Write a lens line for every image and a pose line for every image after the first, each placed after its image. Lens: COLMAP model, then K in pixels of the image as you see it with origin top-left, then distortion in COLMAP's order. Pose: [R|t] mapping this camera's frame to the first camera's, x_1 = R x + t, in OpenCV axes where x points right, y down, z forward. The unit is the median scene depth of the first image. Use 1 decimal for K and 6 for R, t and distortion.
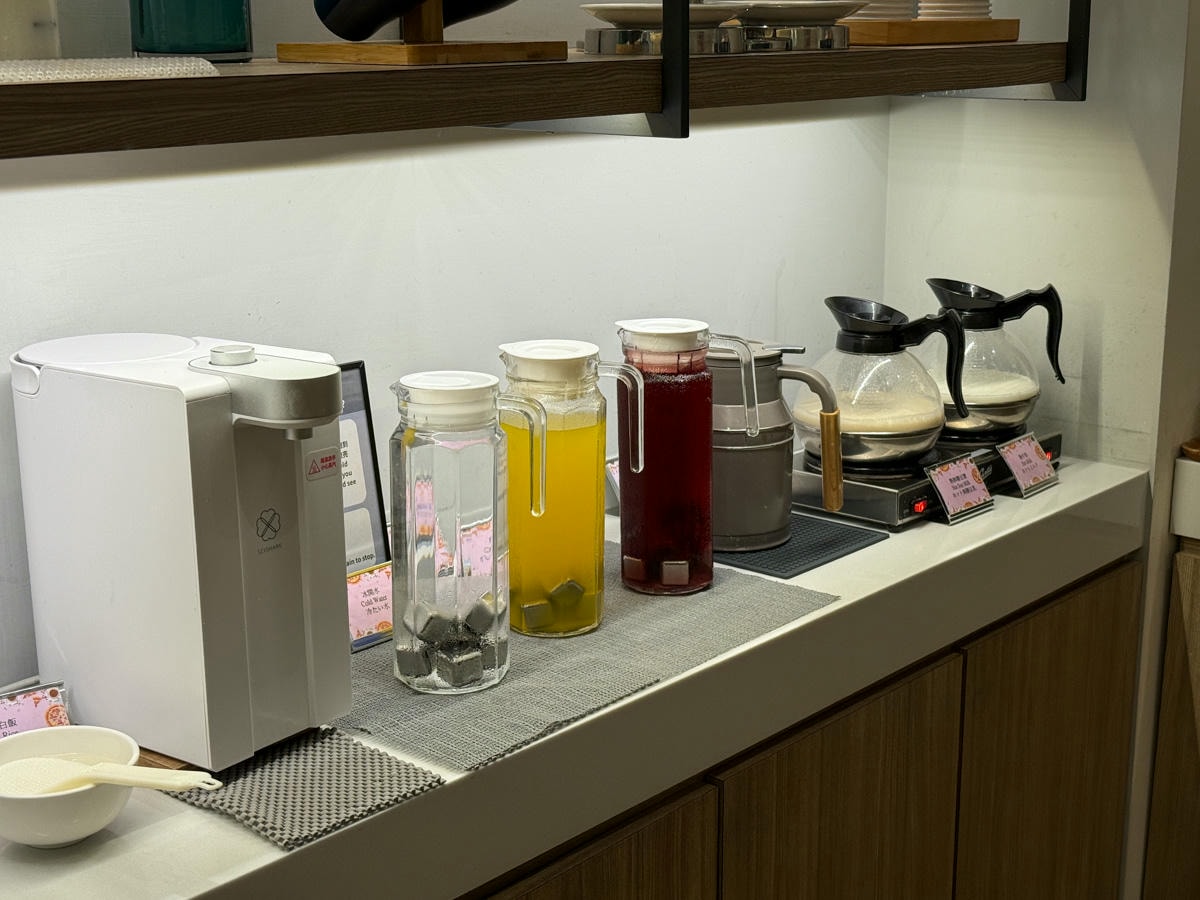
lens RADIAL K [[1758.4, 0, 600.0], [0, 1758.4, 450.0], [0, 0, 1]] dist [0.080696, -0.023579]
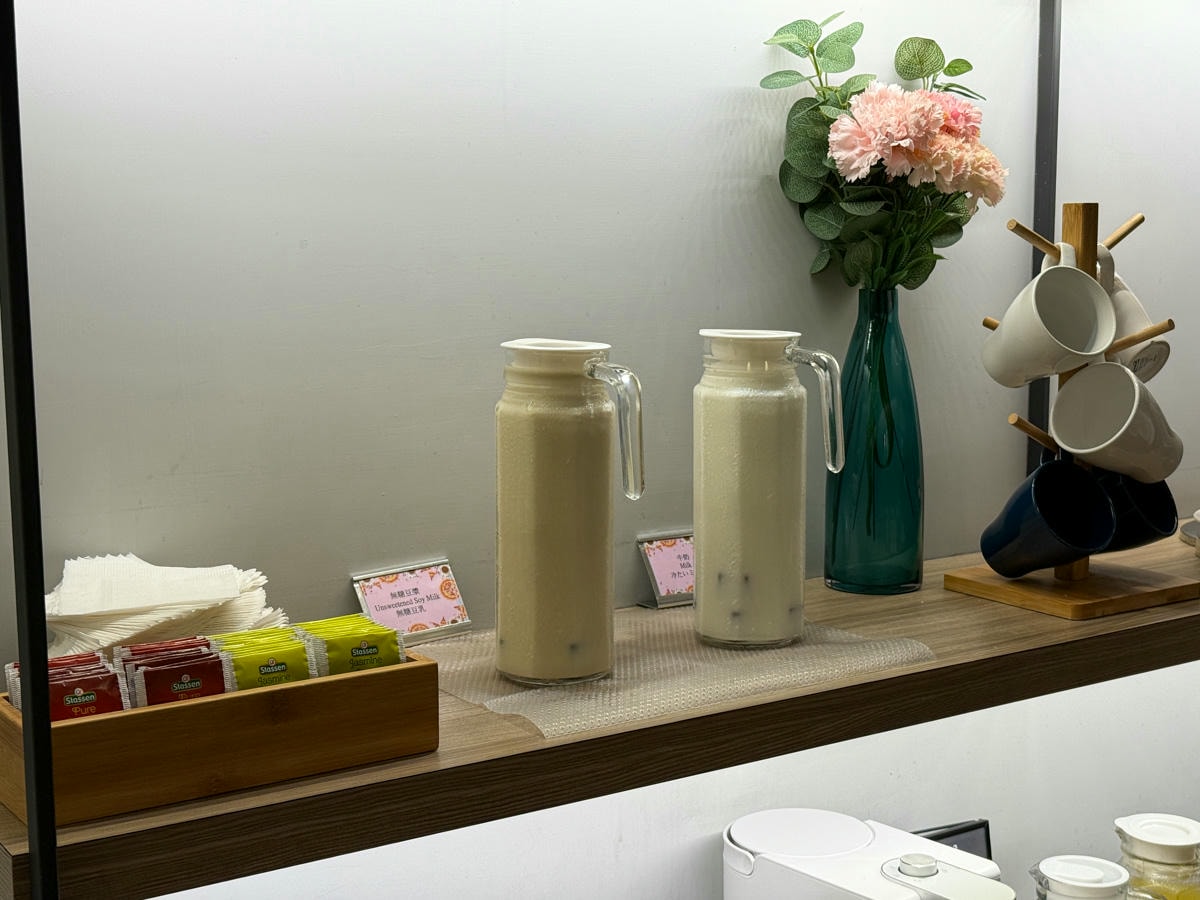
lens RADIAL K [[1758.4, 0, 600.0], [0, 1758.4, 450.0], [0, 0, 1]] dist [0.080696, -0.023579]
pose [[0.969654, 0.031626, -0.242428, -0.103180], [-0.057964, 0.993064, -0.102290, -0.150669], [0.237512, 0.113238, 0.964762, -0.182702]]
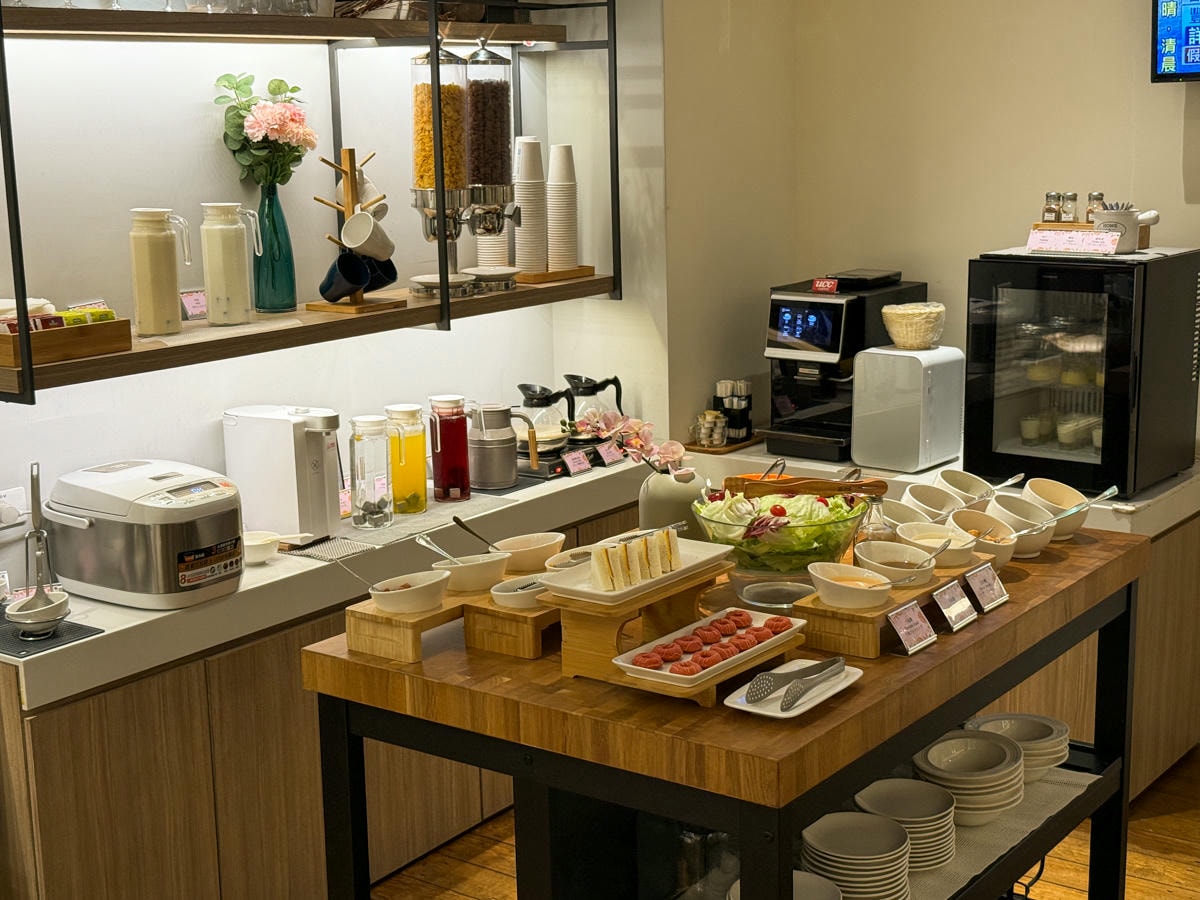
lens RADIAL K [[1758.4, 0, 600.0], [0, 1758.4, 450.0], [0, 0, 1]] dist [0.080696, -0.023579]
pose [[0.994447, -0.036717, 0.098623, 0.002394], [0.041461, 0.998058, -0.046496, 0.137481], [-0.096724, 0.050327, 0.994038, -1.608452]]
